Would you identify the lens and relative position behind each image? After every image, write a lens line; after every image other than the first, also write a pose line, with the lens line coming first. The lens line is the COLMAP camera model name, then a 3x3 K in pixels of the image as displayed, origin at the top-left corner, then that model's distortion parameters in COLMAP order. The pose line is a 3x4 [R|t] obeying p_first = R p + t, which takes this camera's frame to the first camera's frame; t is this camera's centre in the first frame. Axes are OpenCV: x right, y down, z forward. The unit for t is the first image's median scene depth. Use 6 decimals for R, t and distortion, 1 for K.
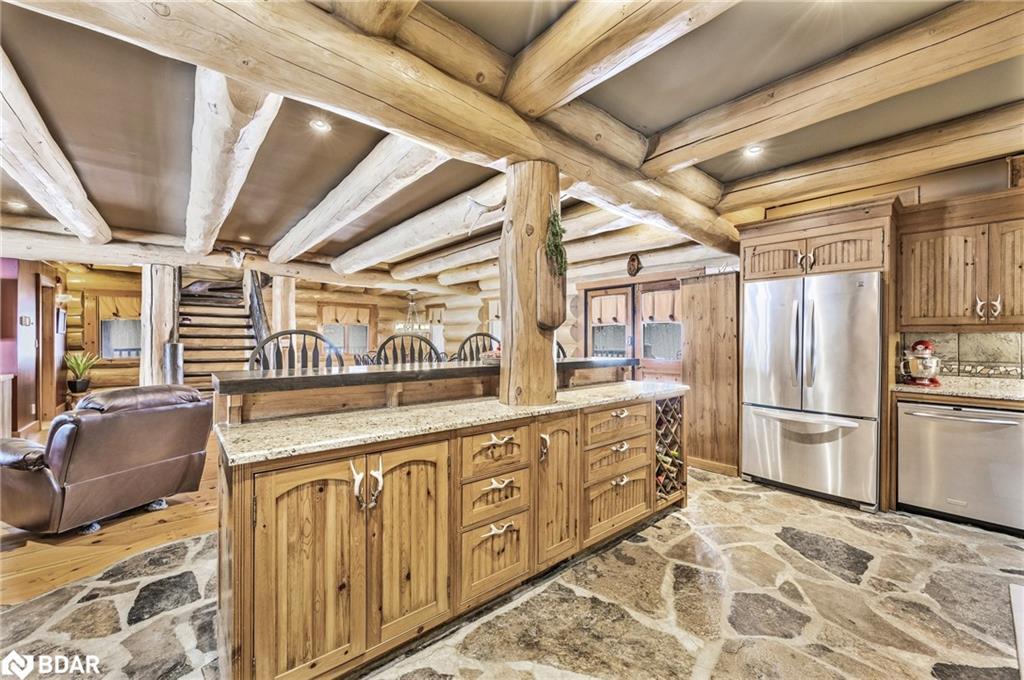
lens RADIAL K [[394.8, 0, 512.0], [0, 394.8, 340.0], [0, 0, 1]] dist [-0.001957, -0.000378]
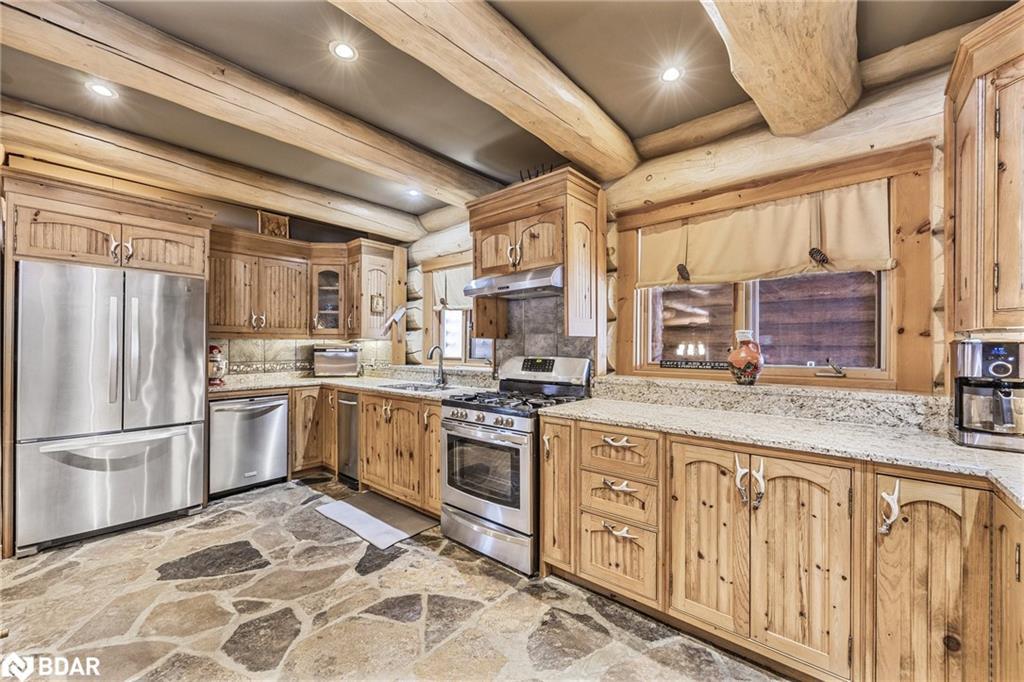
lens RADIAL K [[402.4, 0, 510.4], [0, 402.4, 347.0], [0, 0, 1]] dist [-0.000456, 0.000312]
pose [[-0.151997, -0.008723, 0.988342, -0.290597], [0.002823, 0.999953, 0.009260, -0.003597], [-0.988377, 0.004197, -0.151966, 0.415695]]
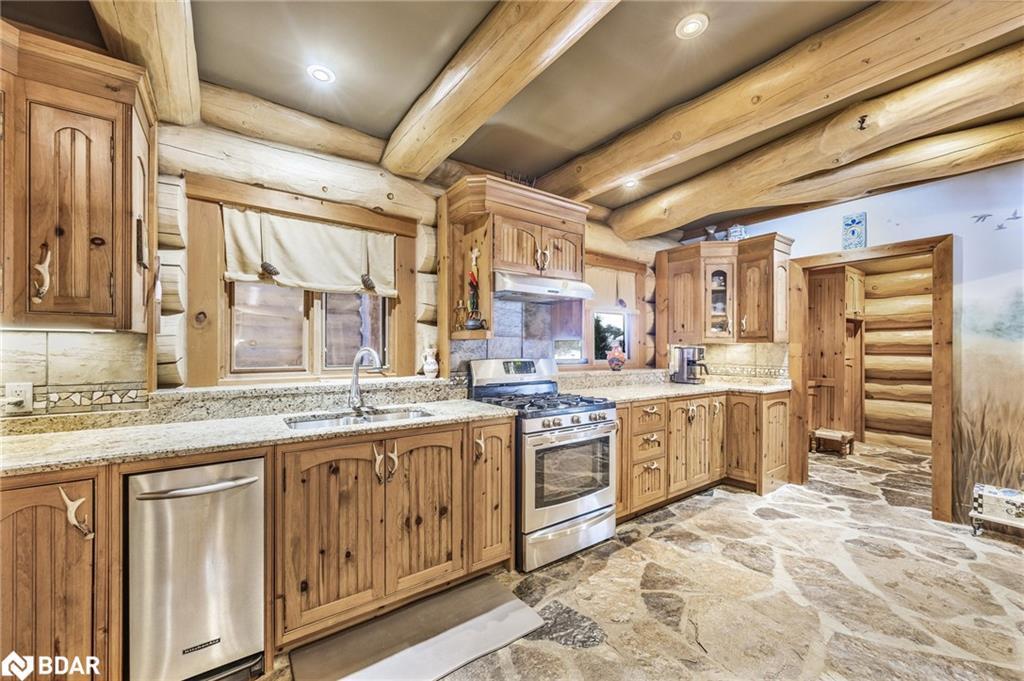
lens RADIAL K [[396.0, 0, 512.7], [0, 396.0, 350.5], [0, 0, 1]] dist [-0.001093, -0.000039]
pose [[-0.996632, -0.009325, 0.081470, 0.766797], [-0.008538, 0.999913, 0.010011, -0.001019], [-0.081556, 0.009281, -0.996626, 1.325303]]
